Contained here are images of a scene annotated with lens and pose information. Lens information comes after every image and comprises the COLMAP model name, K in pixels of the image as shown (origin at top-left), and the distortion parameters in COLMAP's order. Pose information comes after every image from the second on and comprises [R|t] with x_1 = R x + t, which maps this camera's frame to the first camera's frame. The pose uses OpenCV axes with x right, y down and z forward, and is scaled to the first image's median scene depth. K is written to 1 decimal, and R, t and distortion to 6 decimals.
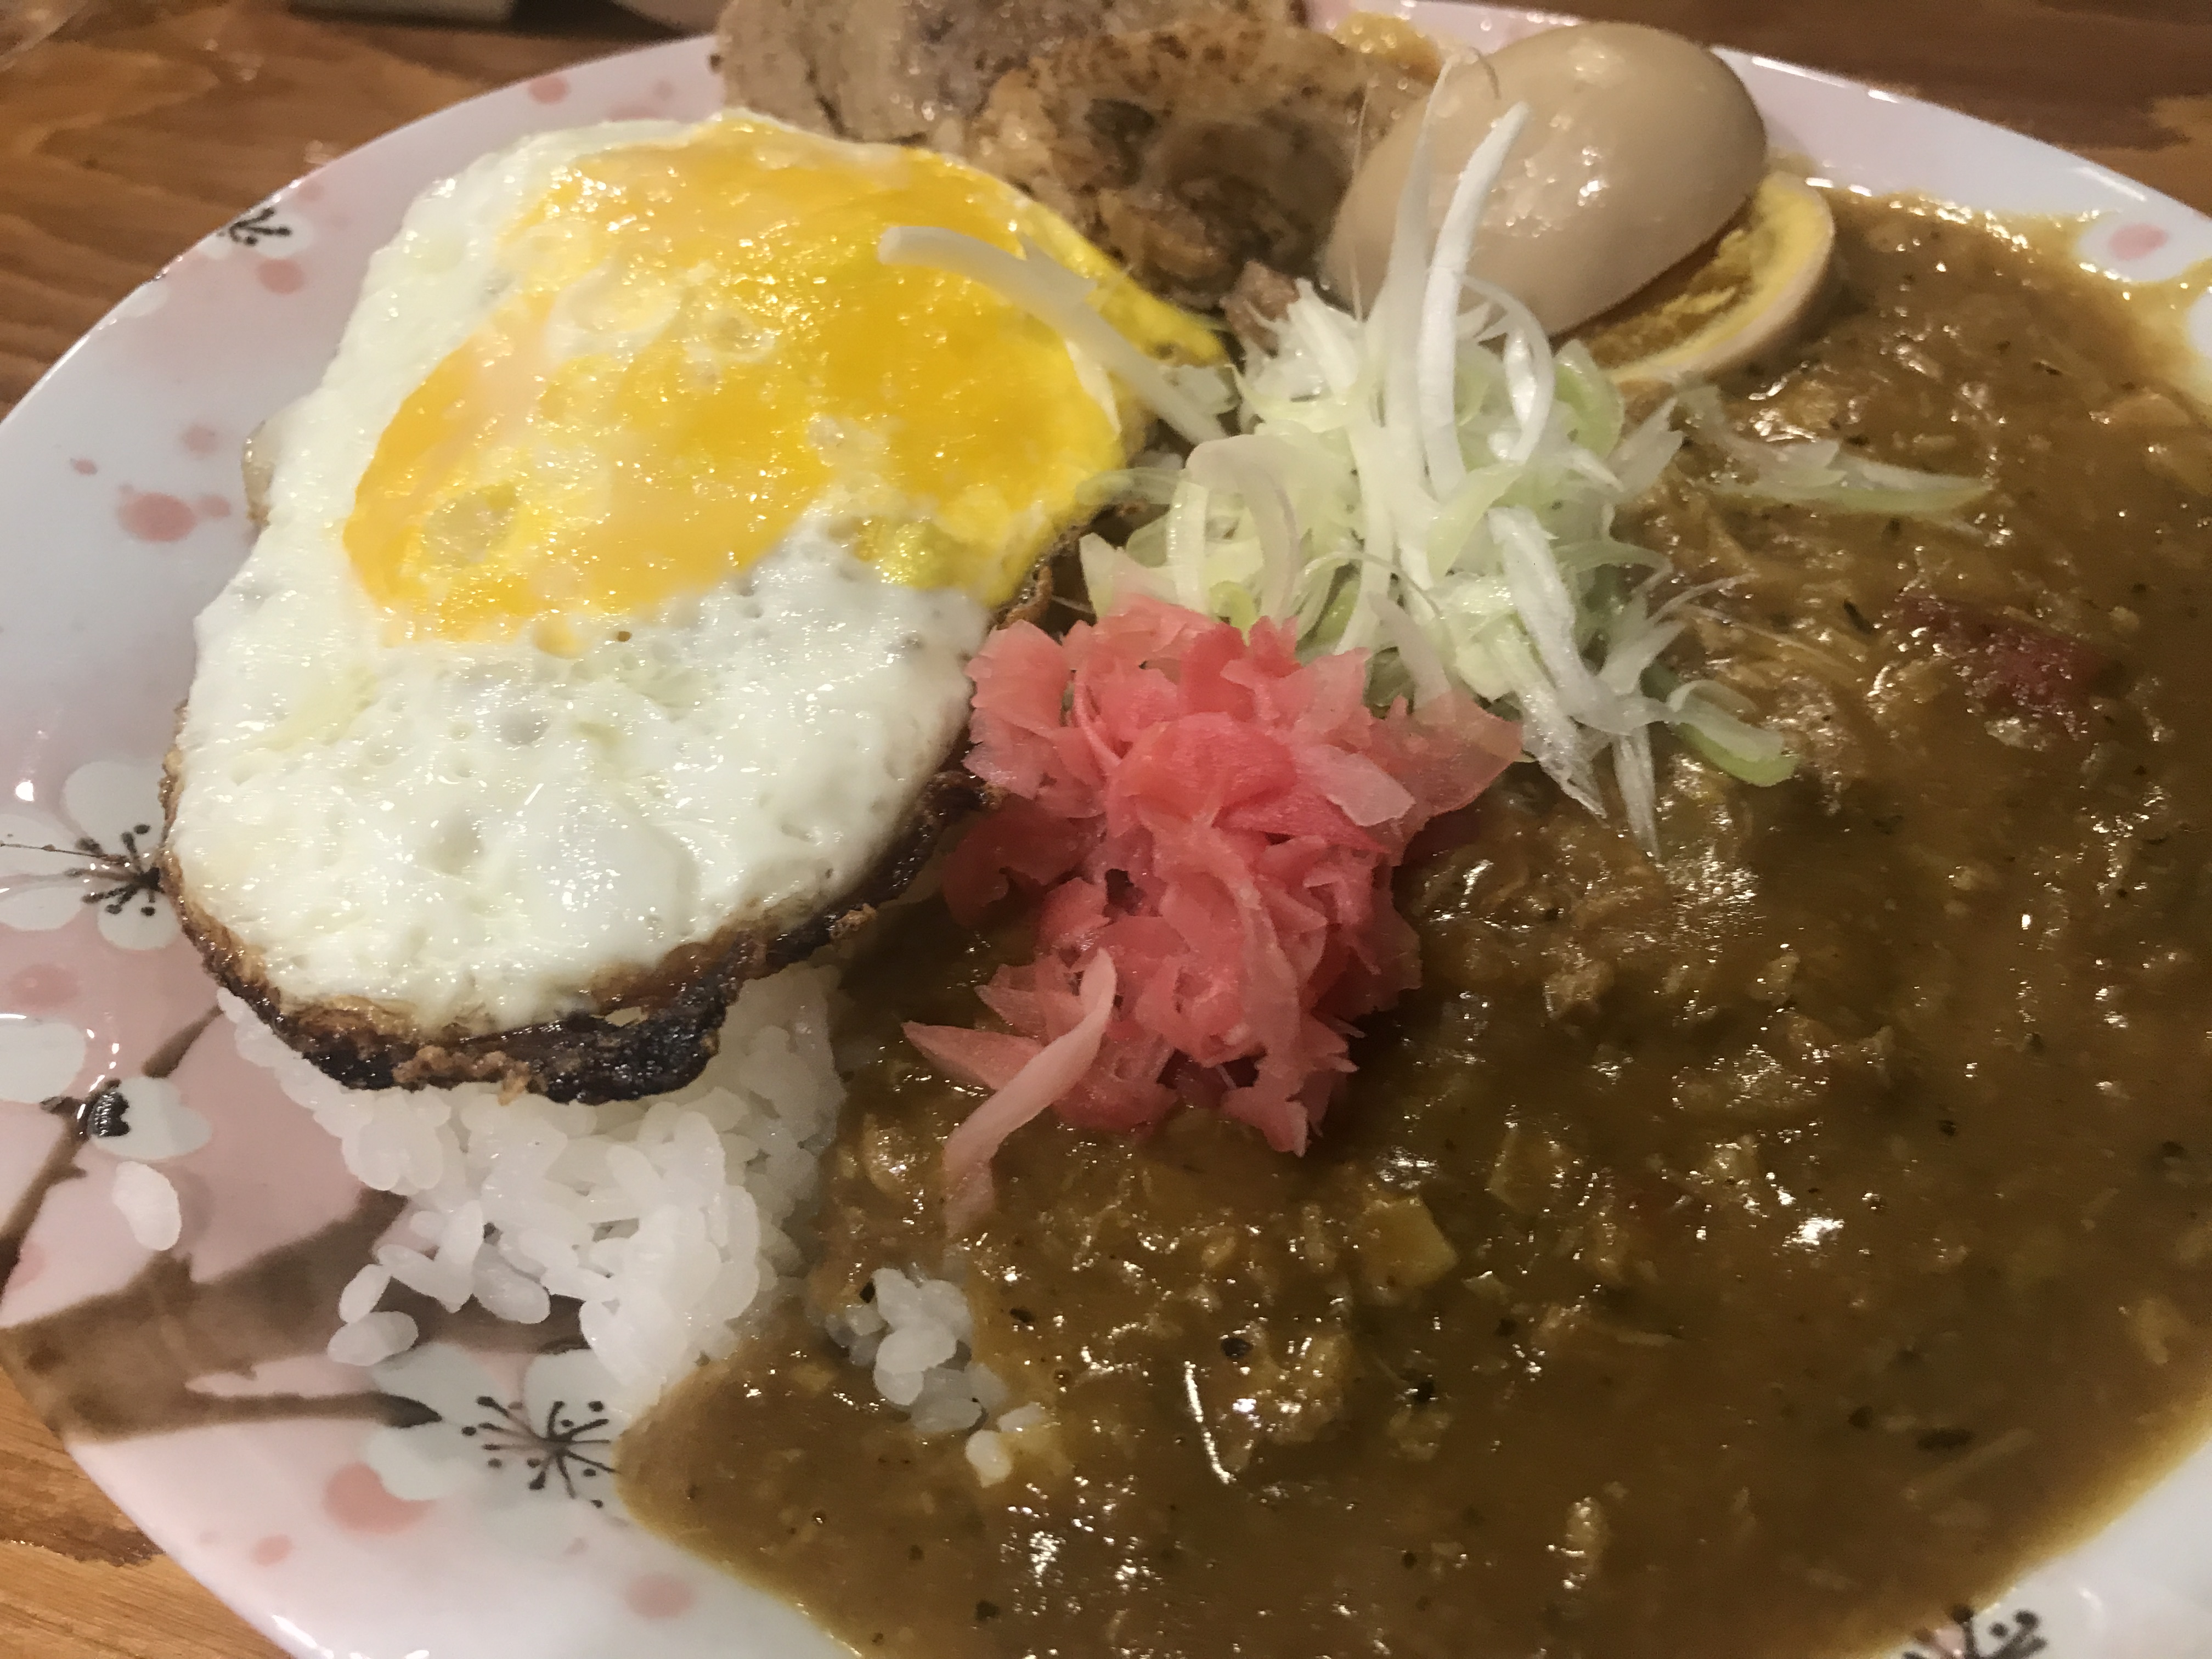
lens RADIAL K [[1830.3, 0, 1106.0], [0, 1830.3, 829.5], [0, 0, 1]] dist [-0.068339, 0.102825]
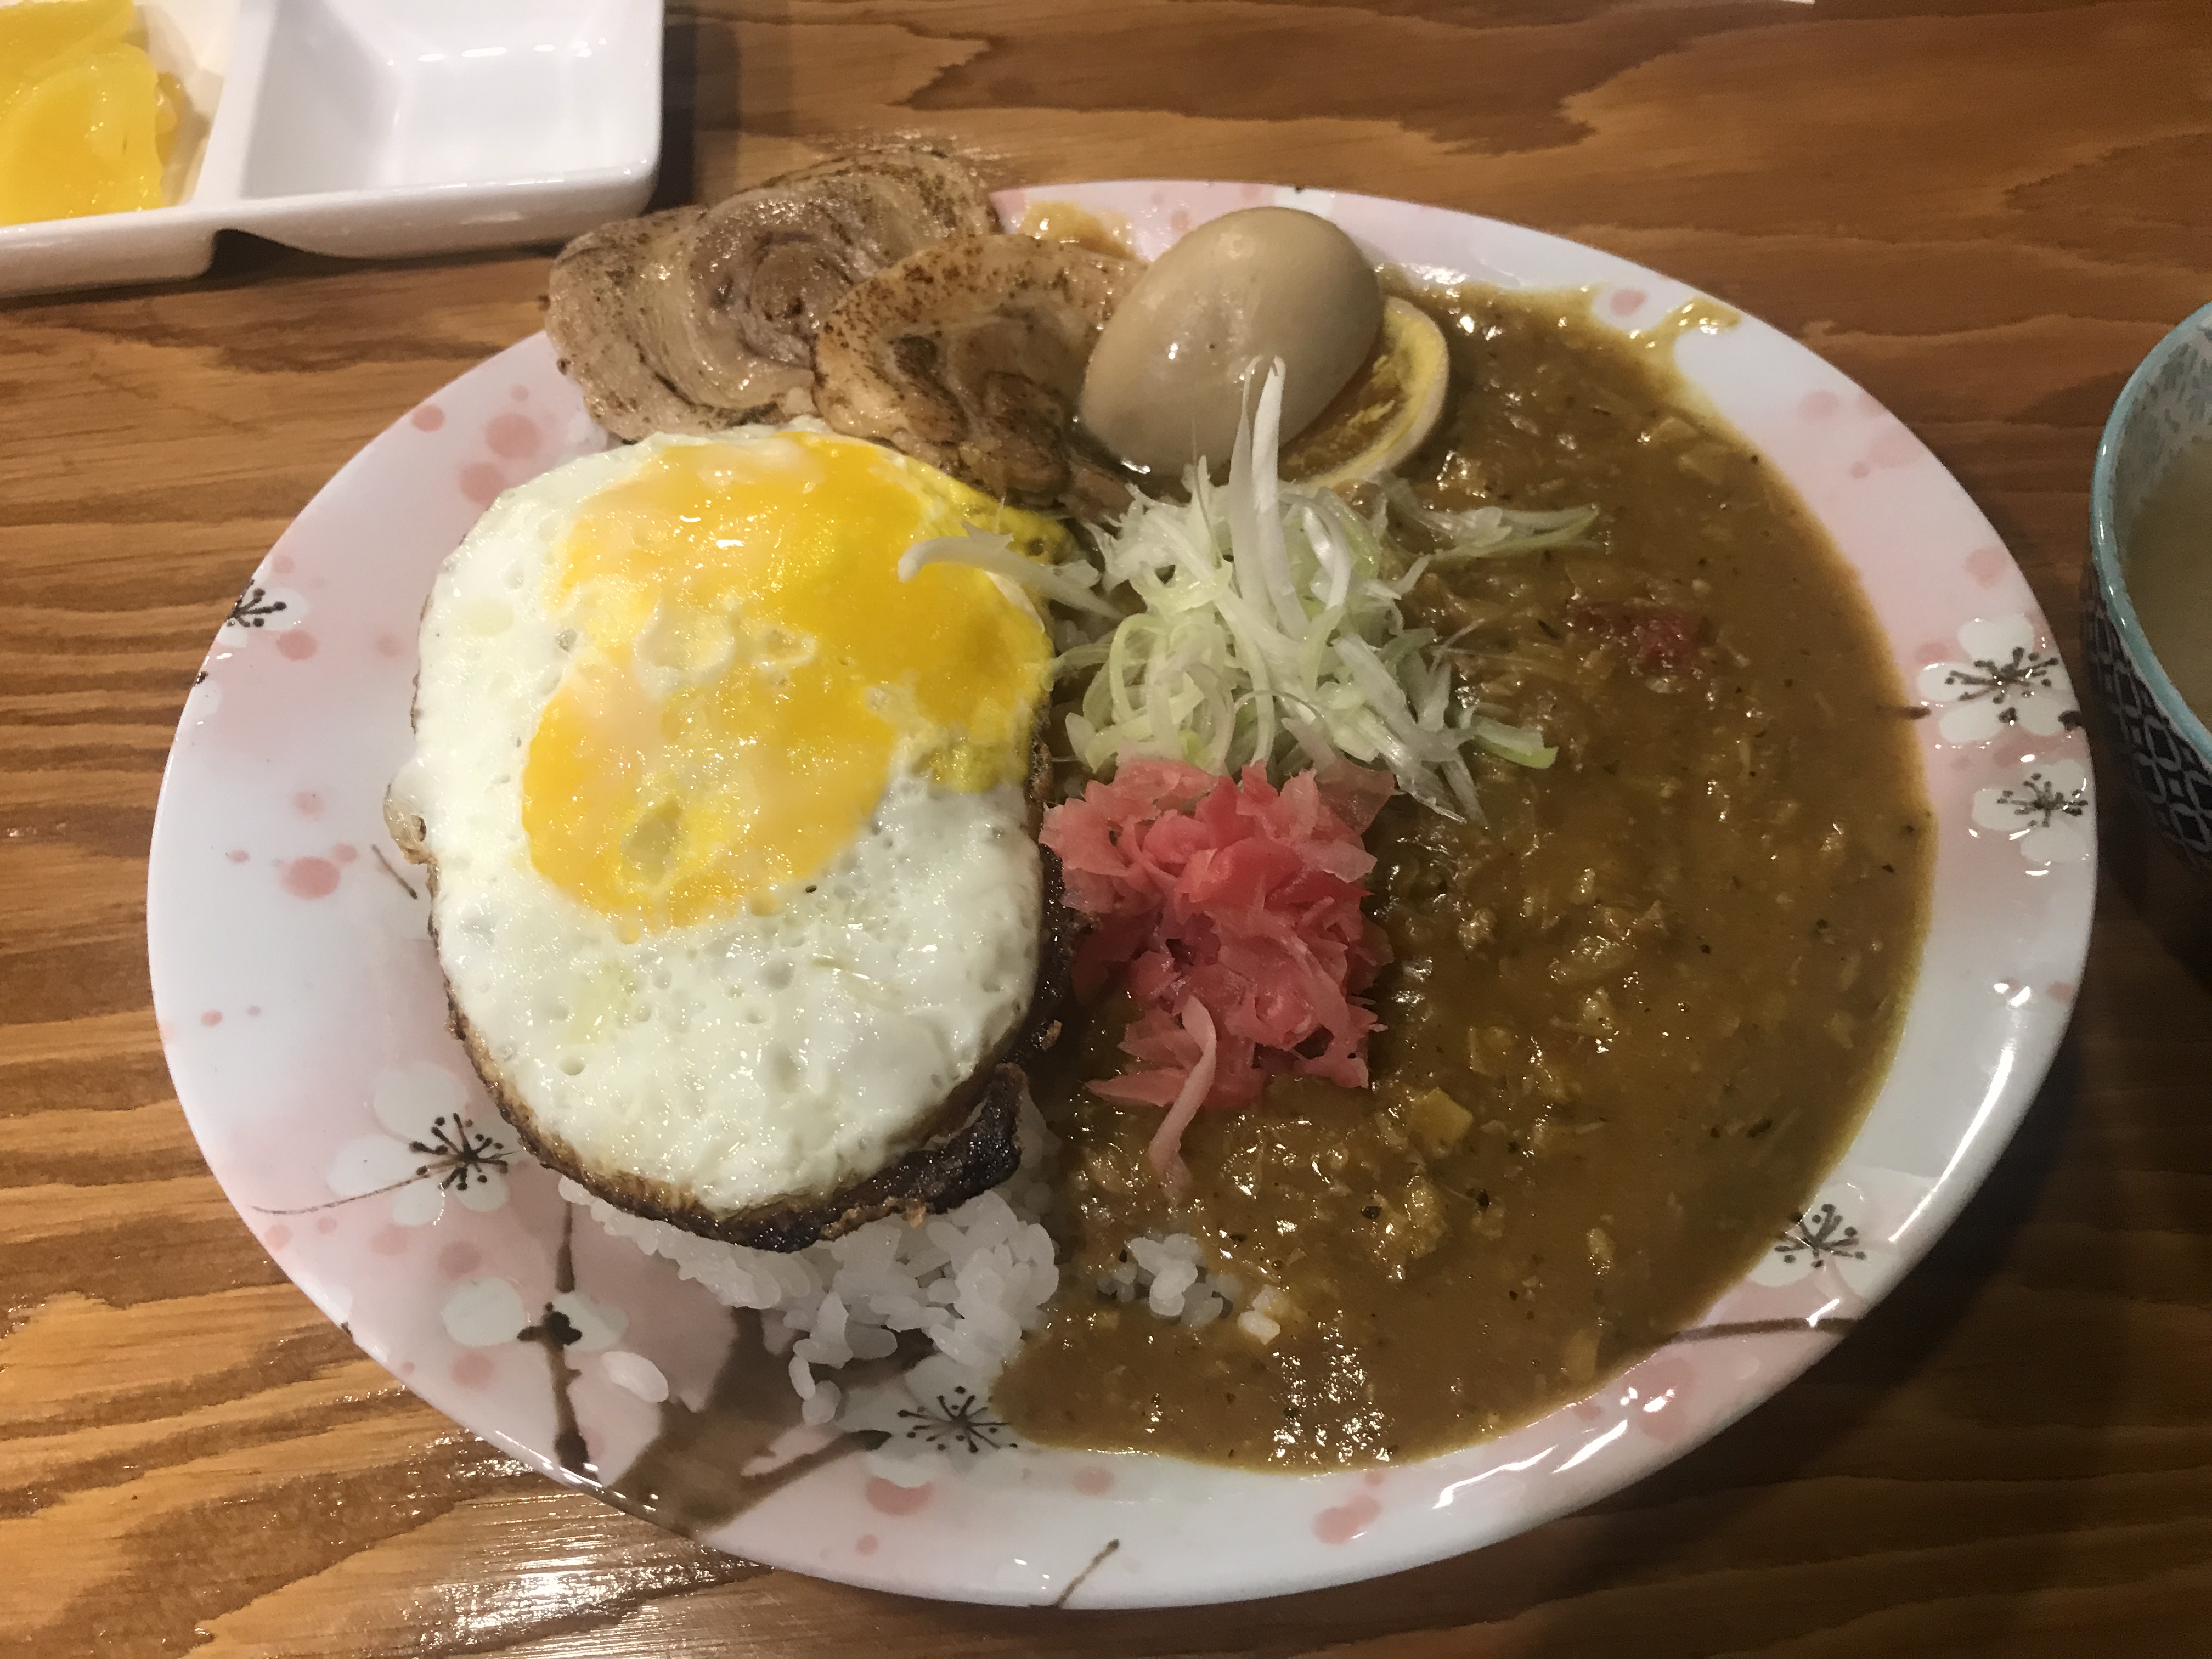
lens RADIAL K [[1775.2, 0, 1106.0], [0, 1775.2, 829.5], [0, 0, 1]] dist [0.015981, 0.003713]
pose [[0.929743, -0.289567, 0.227441, -0.348223], [0.266321, 0.955391, 0.127679, -0.263111], [-0.254267, -0.058137, 0.965385, -0.394374]]
